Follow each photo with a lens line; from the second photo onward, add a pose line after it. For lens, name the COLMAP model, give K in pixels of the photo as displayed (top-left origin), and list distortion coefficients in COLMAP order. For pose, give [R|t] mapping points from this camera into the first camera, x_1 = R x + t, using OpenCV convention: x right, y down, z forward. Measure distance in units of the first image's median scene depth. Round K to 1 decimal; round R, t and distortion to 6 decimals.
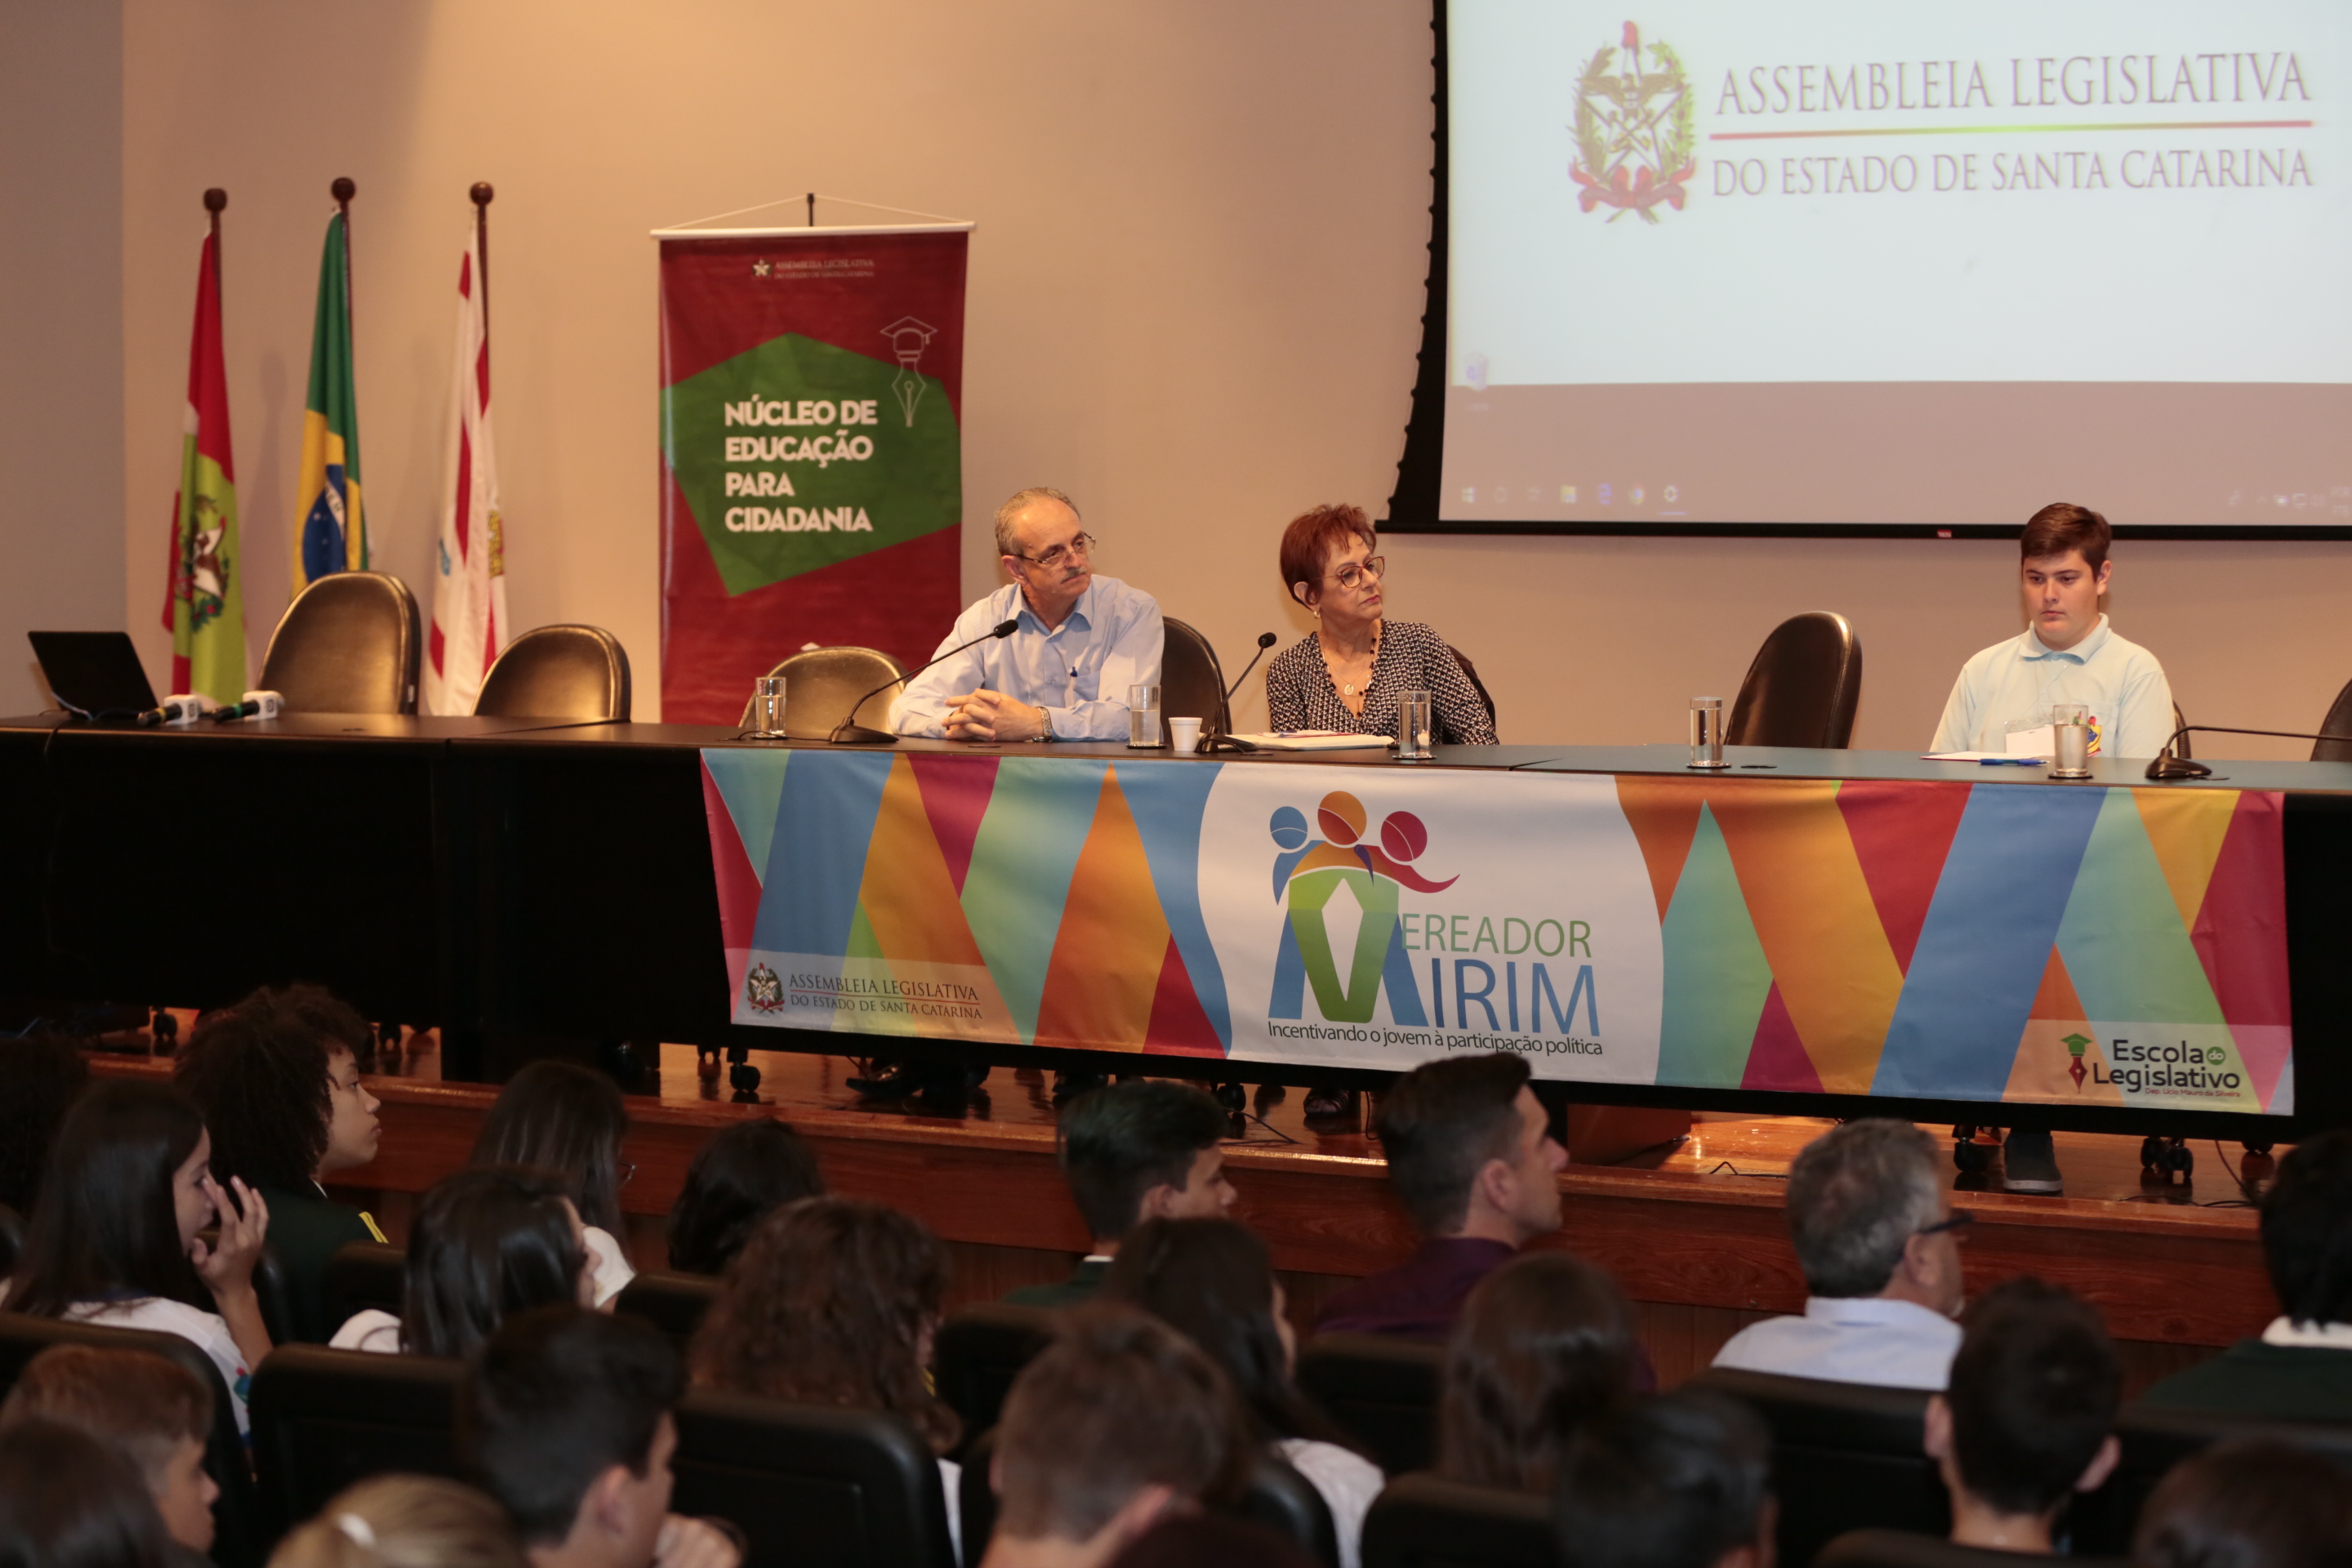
lens RADIAL K [[4785.6, 0, 1180.1], [0, 4785.6, 875.6], [0, 0, 1]] dist [-0.332385, 0.333855]
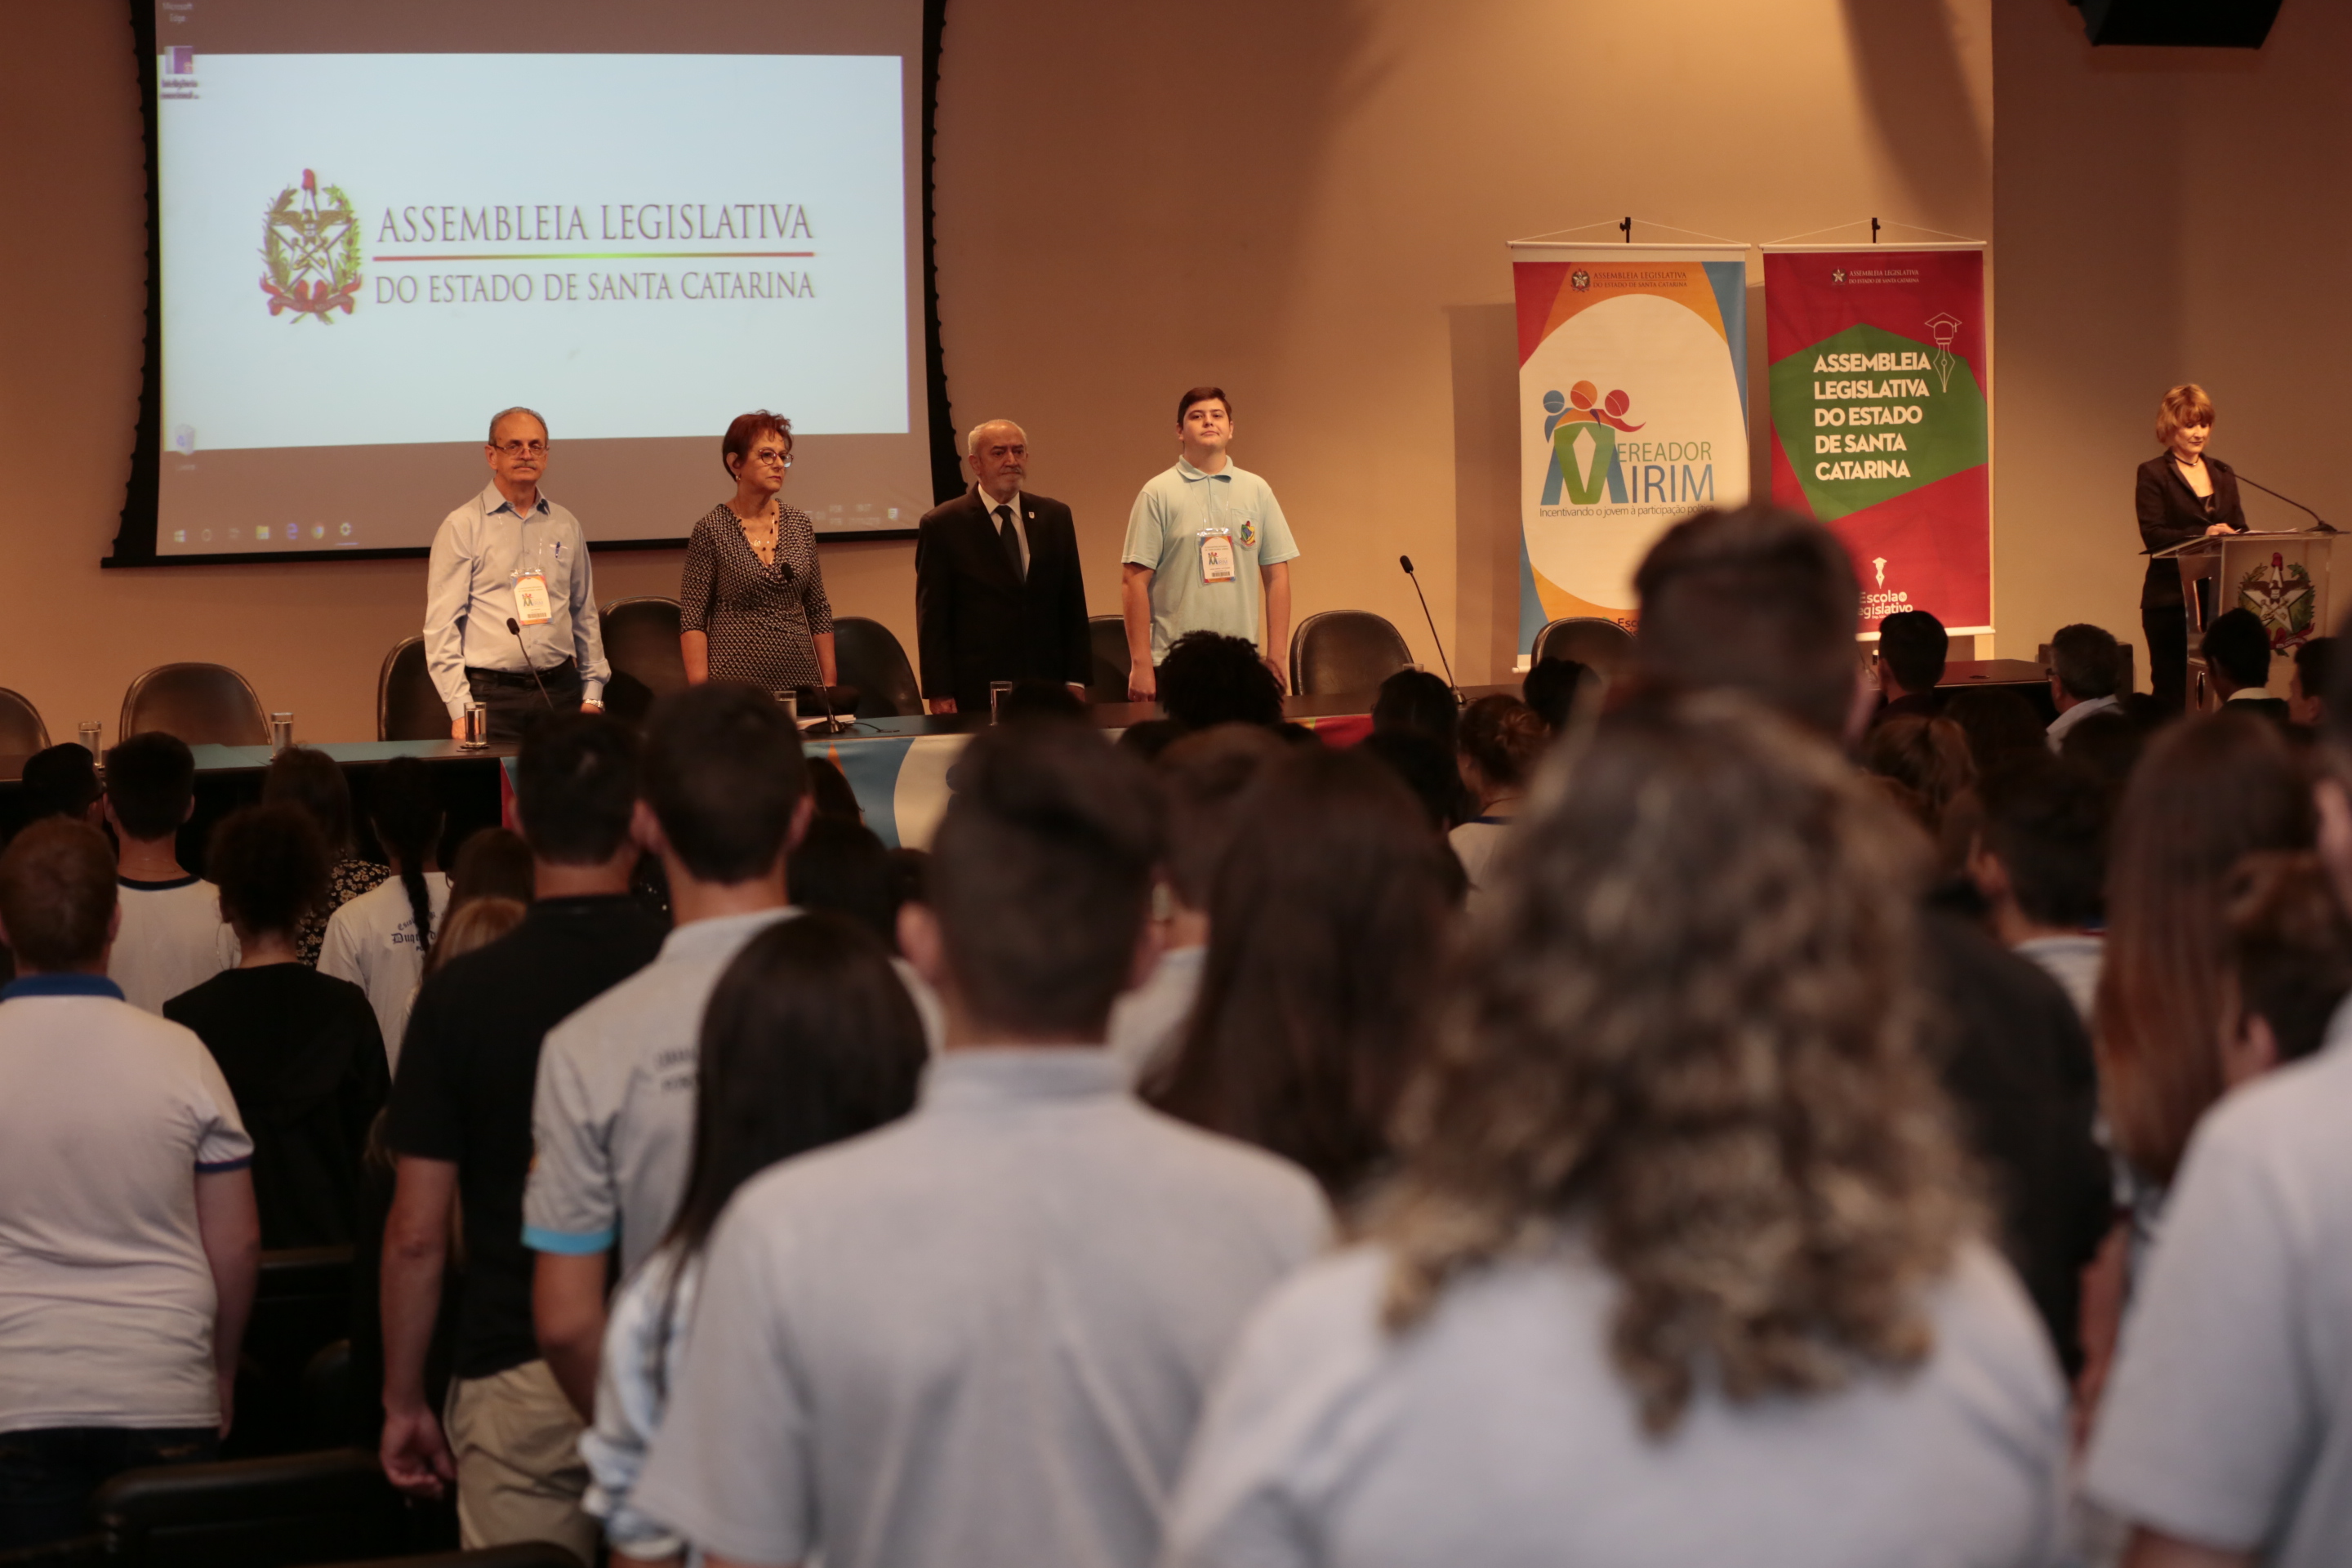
lens RADIAL K [[4763.8, 0, 1176.0], [0, 4763.8, 784.0], [0, 0, 1]] dist [-0.287195, -0.004667]
pose [[0.608492, -0.077144, 0.789802, -0.851027], [0.075752, 0.996365, 0.038957, -0.046094], [-0.789936, 0.036124, 0.612124, 0.019071]]
